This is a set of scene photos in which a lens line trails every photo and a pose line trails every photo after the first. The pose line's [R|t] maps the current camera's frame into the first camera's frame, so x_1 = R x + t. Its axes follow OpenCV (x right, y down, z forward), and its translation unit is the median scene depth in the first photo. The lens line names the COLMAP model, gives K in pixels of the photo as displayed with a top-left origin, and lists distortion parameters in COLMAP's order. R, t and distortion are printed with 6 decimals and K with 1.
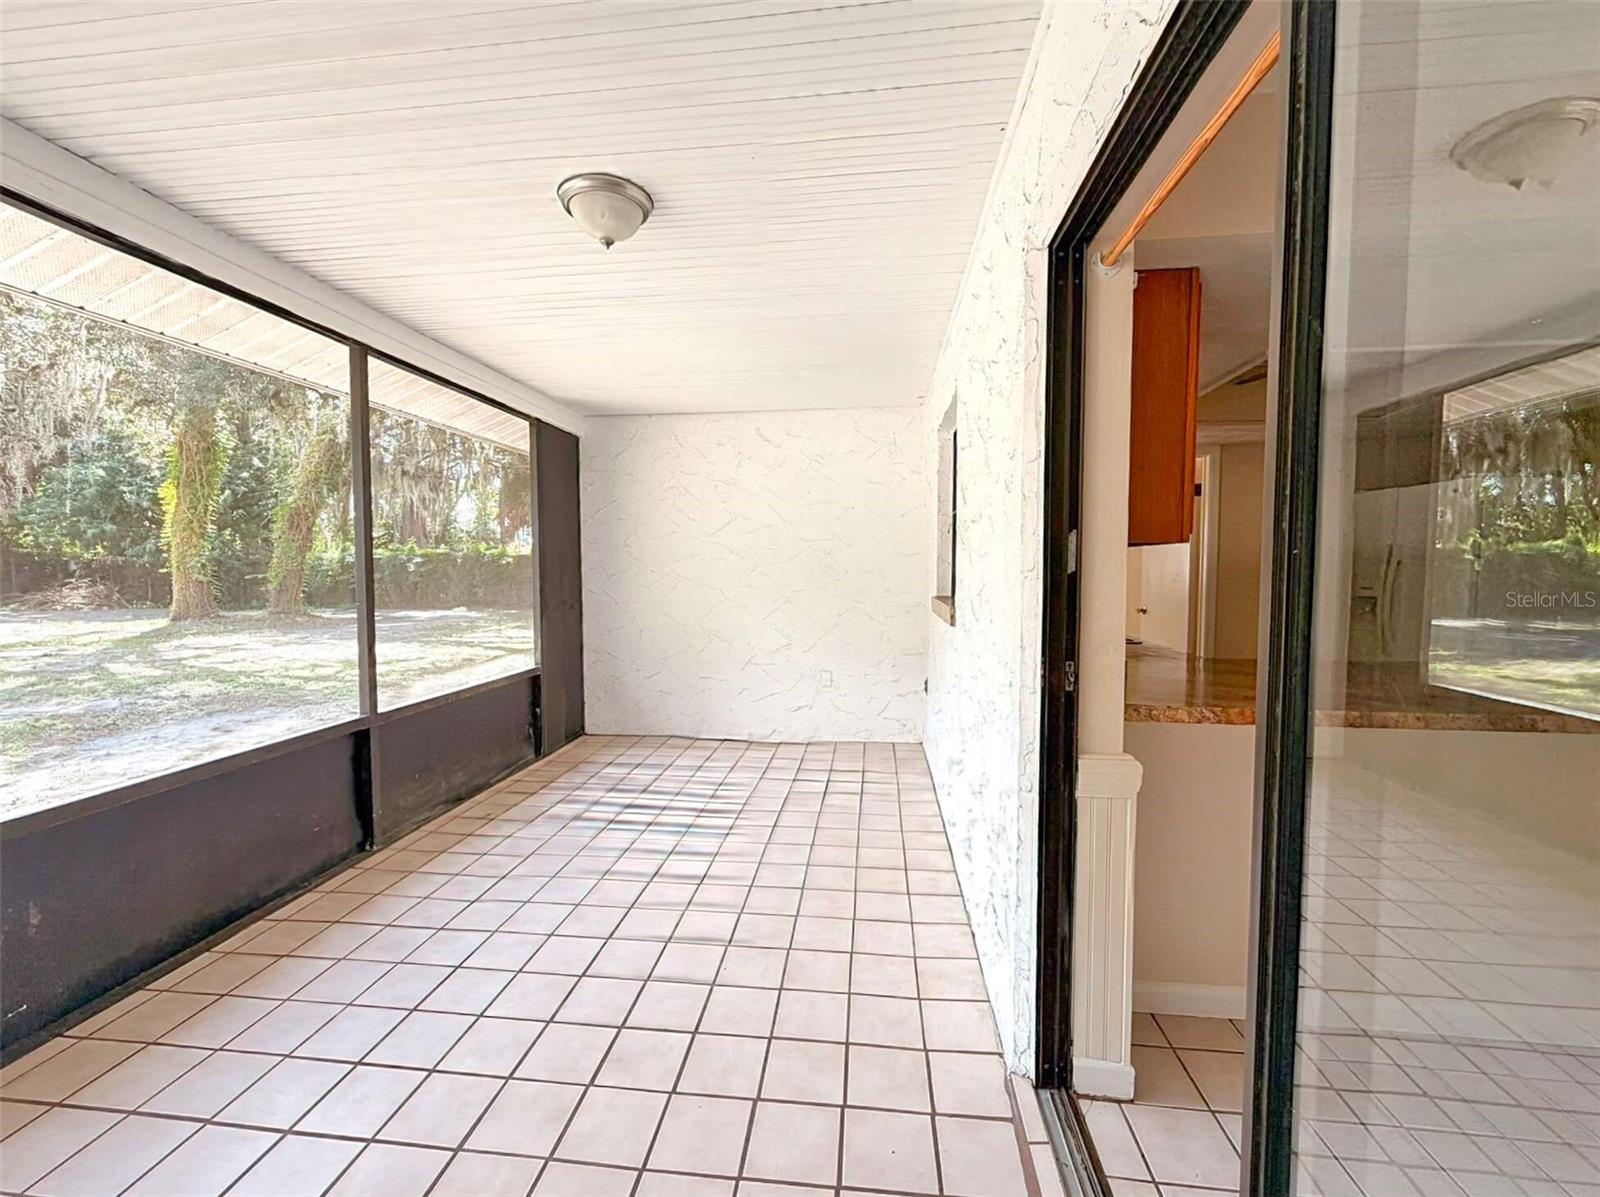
lens RADIAL K [[661.4, 0, 794.4], [0, 661.4, 594.3], [0, 0, 1]] dist [0.002005, 0.000399]
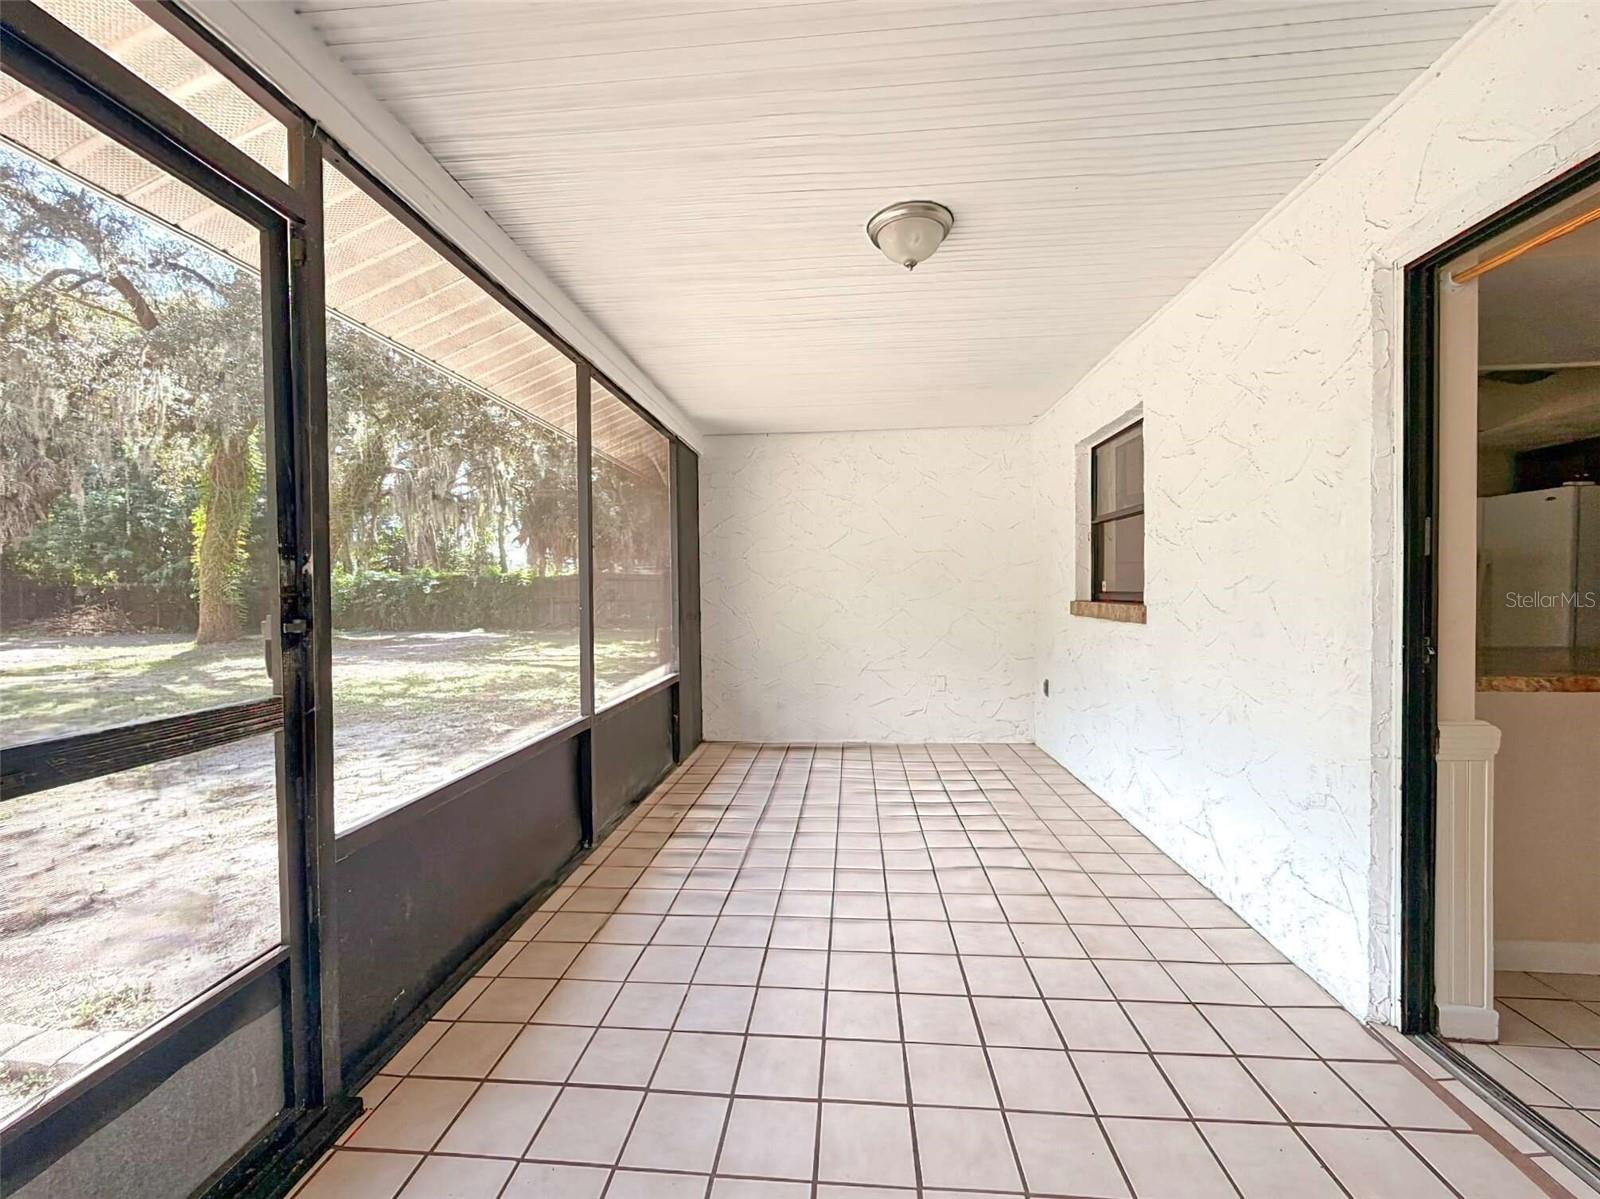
lens RADIAL K [[642.0, 0, 792.4], [0, 642.0, 594.3], [0, 0, 1]] dist [0.000030, 0.000439]
pose [[0.999403, -0.009668, 0.033172, -0.222740], [0.010756, 0.999404, -0.032798, 0.018100], [-0.032835, 0.033135, 0.998911, -0.012170]]
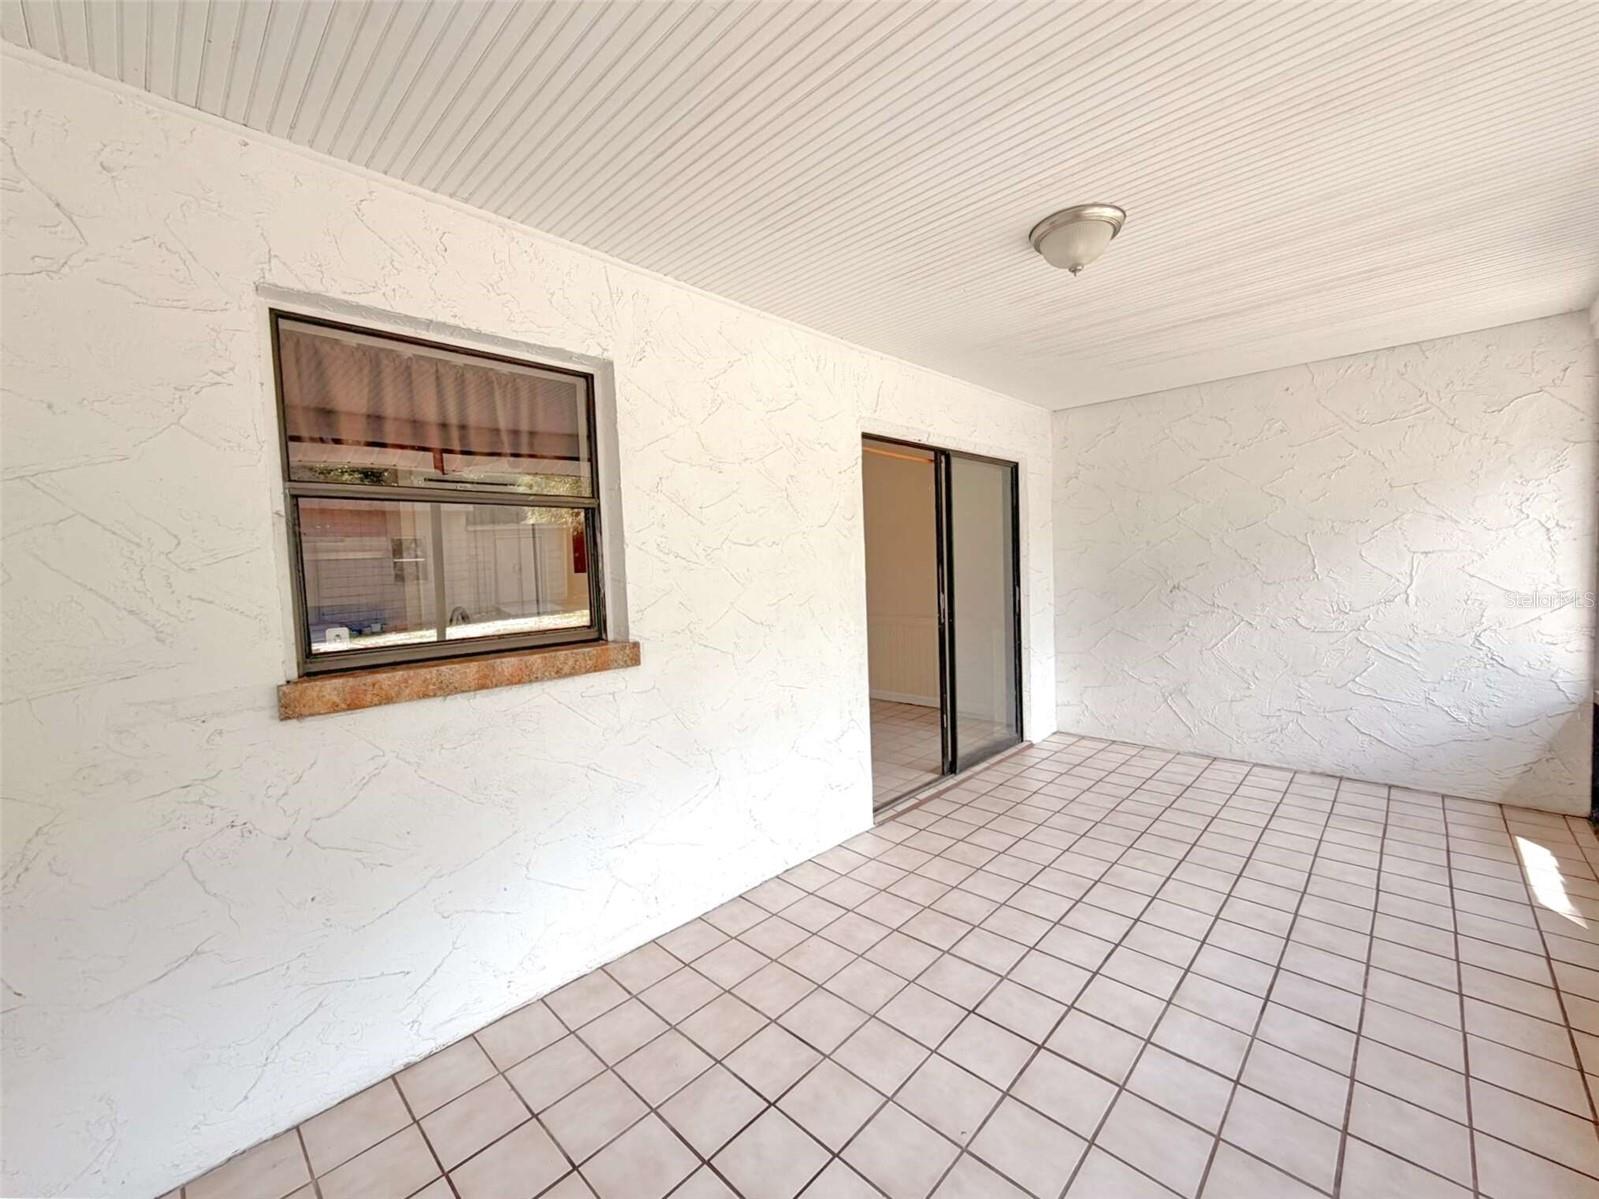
lens RADIAL K [[641.8, 0, 795.3], [0, 641.8, 600.0], [0, 0, 1]] dist [0.001958, 0.000265]
pose [[-0.796585, -0.004180, 0.604512, -0.234700], [0.062871, 0.993981, 0.089719, -0.054751], [-0.601248, 0.109475, -0.791528, 0.924281]]
